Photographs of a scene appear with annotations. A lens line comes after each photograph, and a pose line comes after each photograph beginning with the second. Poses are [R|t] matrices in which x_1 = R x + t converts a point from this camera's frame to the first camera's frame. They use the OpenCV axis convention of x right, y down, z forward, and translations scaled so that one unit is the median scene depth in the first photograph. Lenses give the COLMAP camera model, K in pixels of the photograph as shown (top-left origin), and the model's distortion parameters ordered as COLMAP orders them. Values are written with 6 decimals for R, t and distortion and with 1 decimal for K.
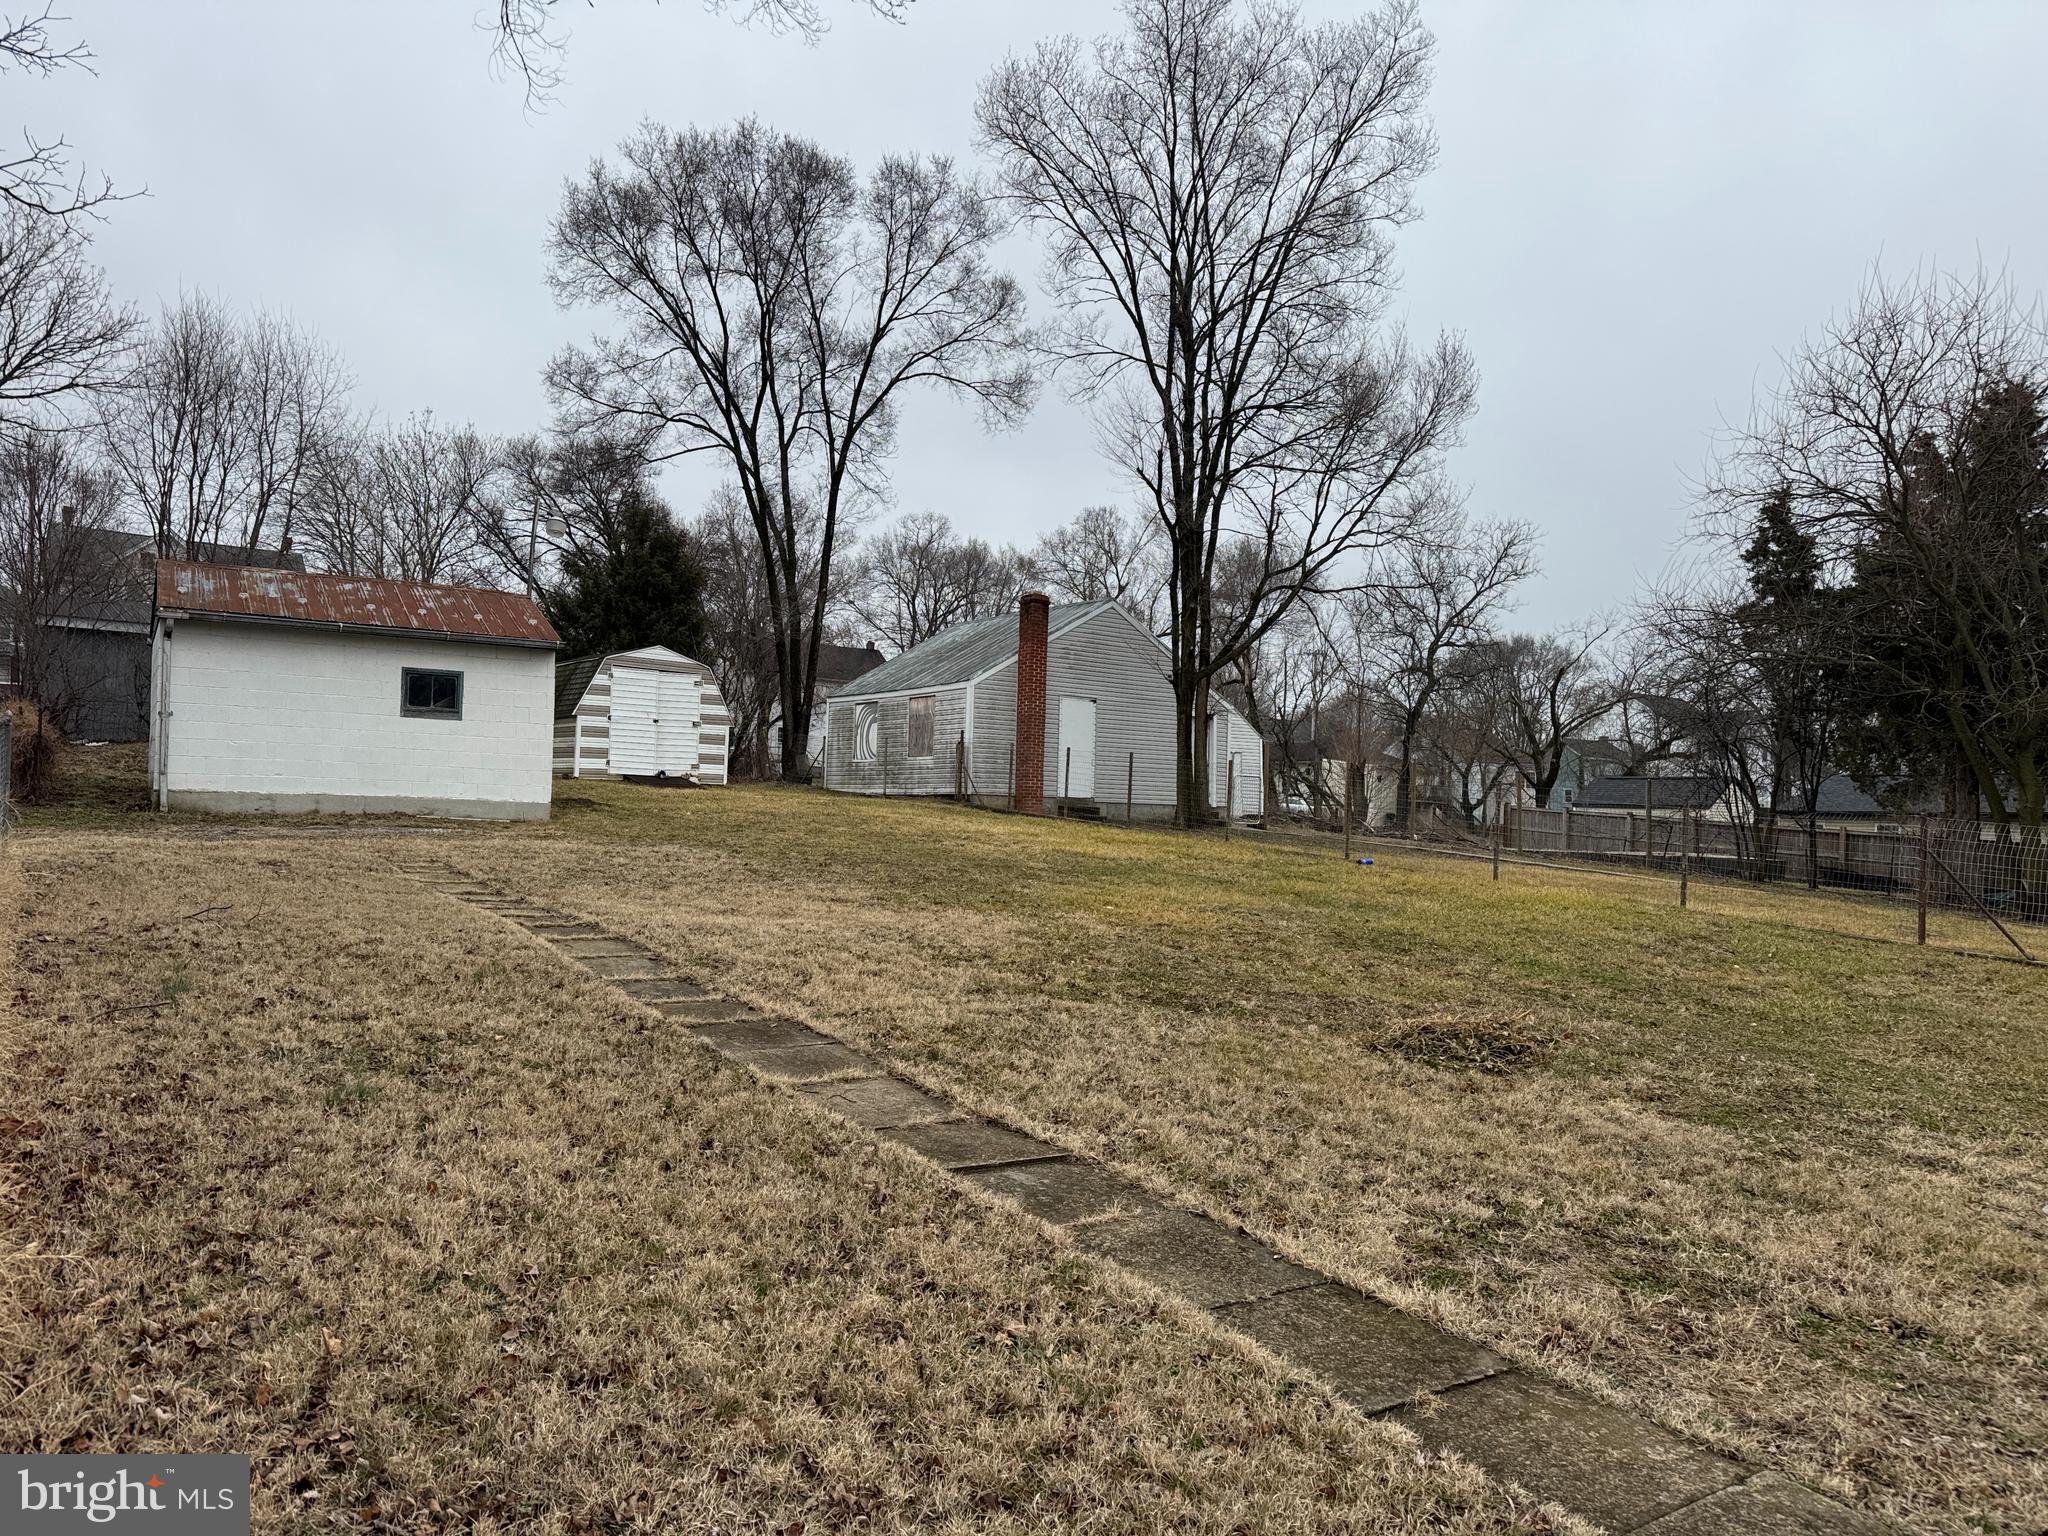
lens RADIAL K [[1460.6, 0, 1026.2], [0, 1460.6, 765.4], [0, 0, 1]] dist [0.042938, -0.042255]
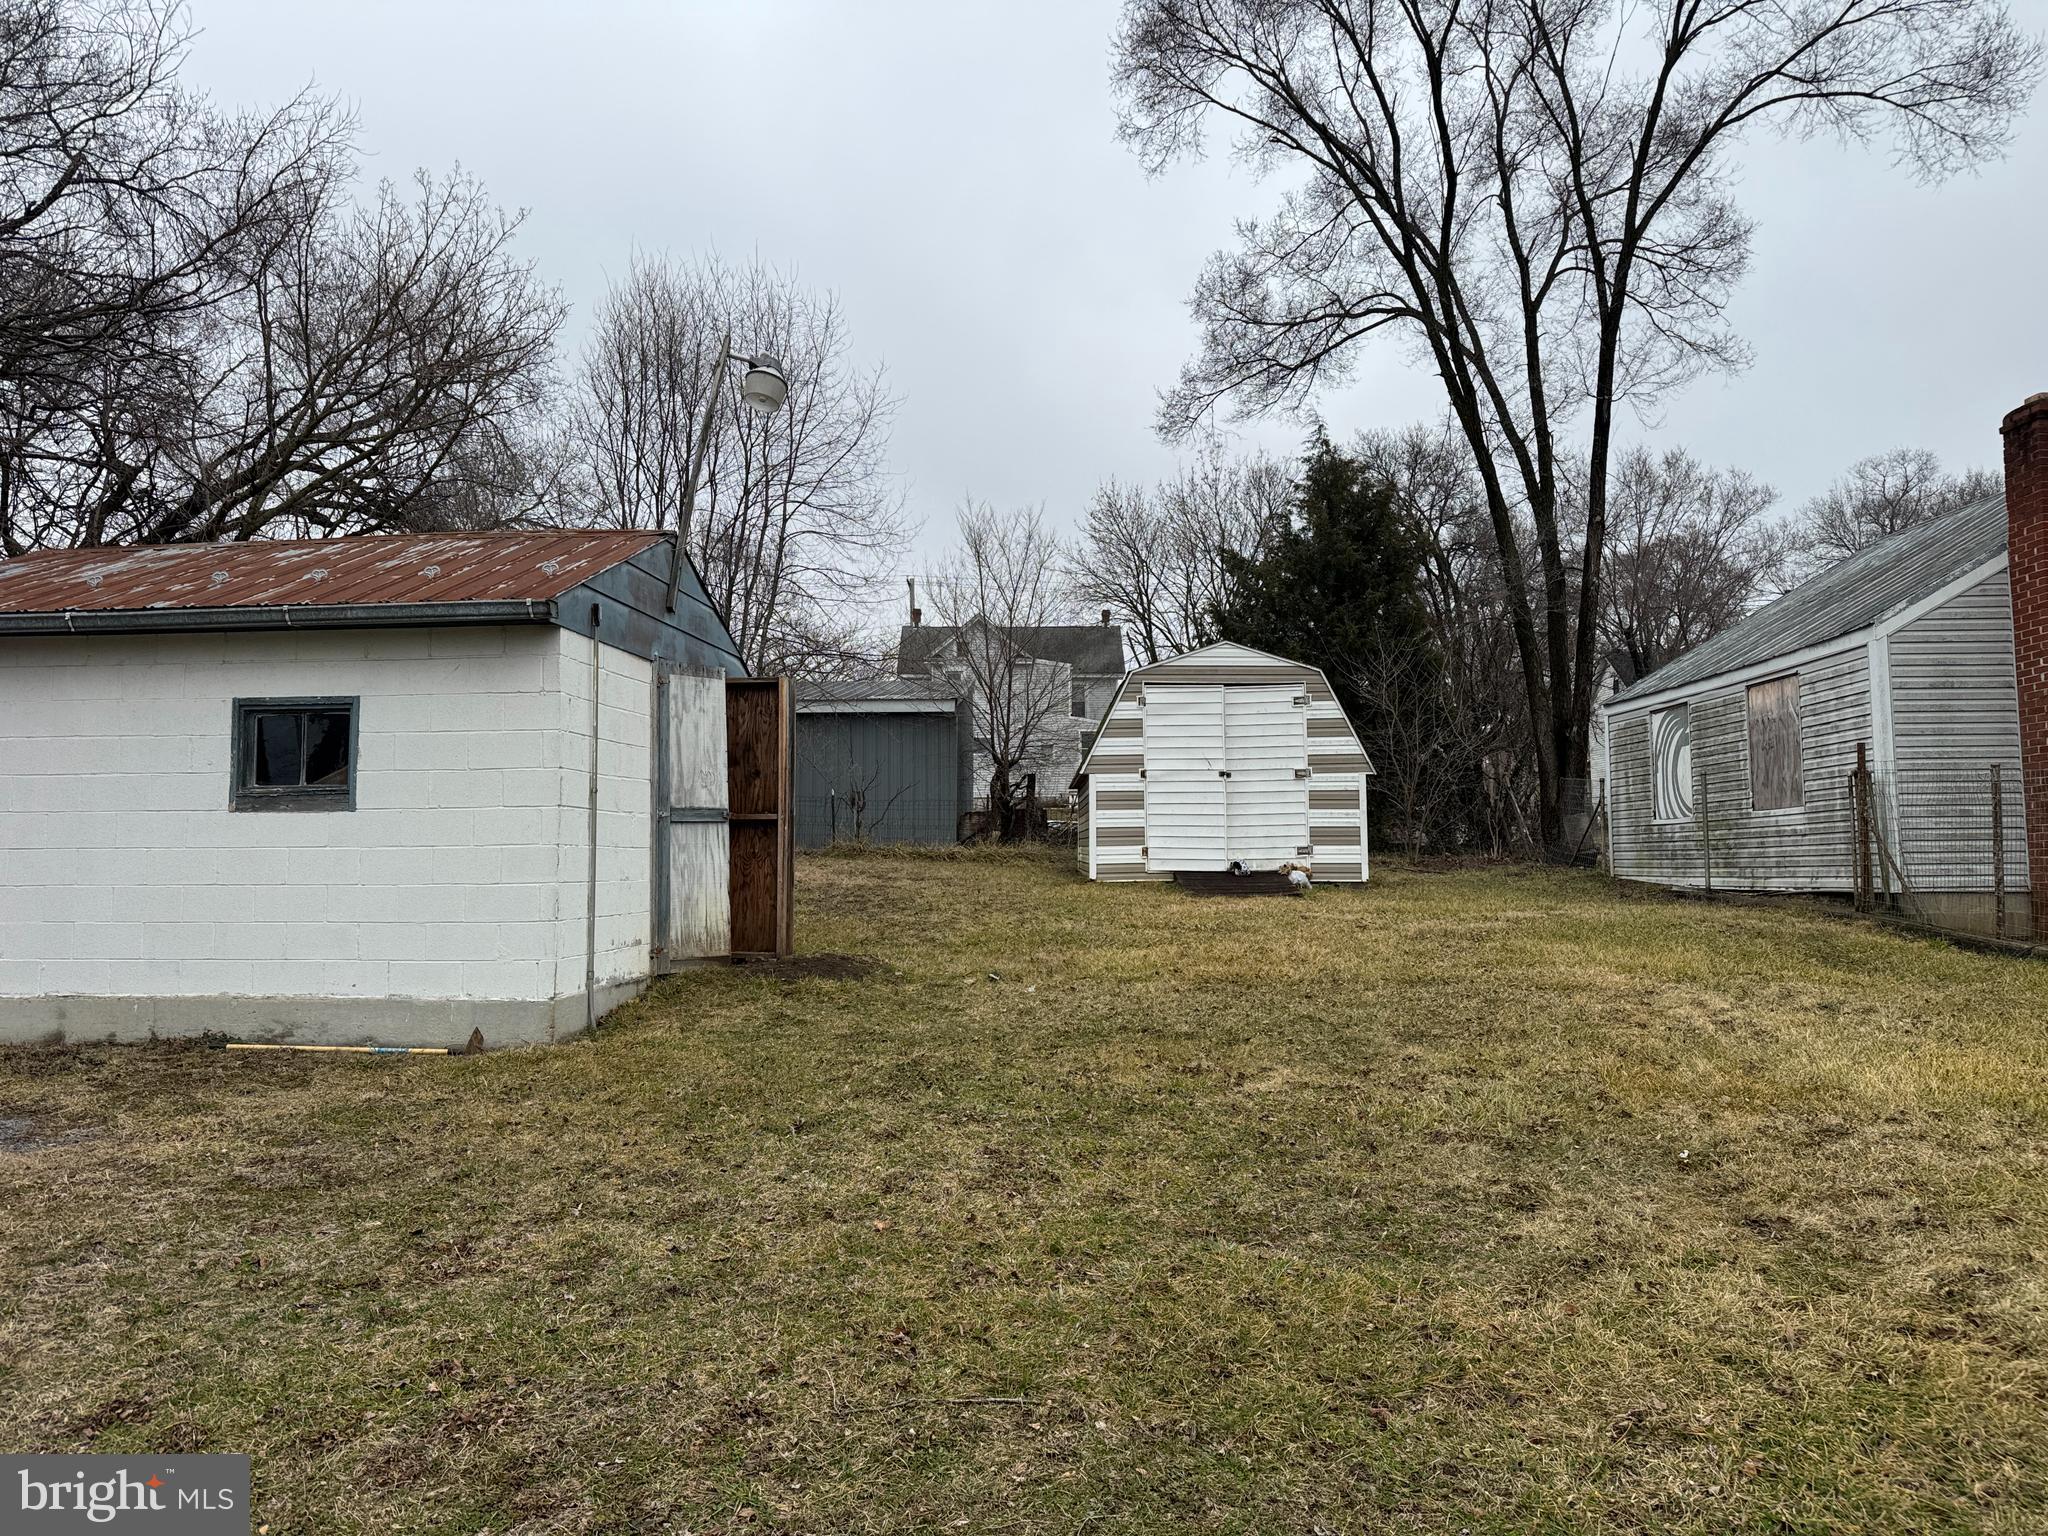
lens RADIAL K [[1460.6, 0, 986.1], [0, 1460.6, 760.2], [0, 0, 1]] dist [0.042938, -0.042255]
pose [[0.792563, -0.077902, -0.604793, 0.013358], [0.052122, 0.996831, -0.060096, -0.006385], [0.607558, 0.016107, 0.794112, 0.488216]]
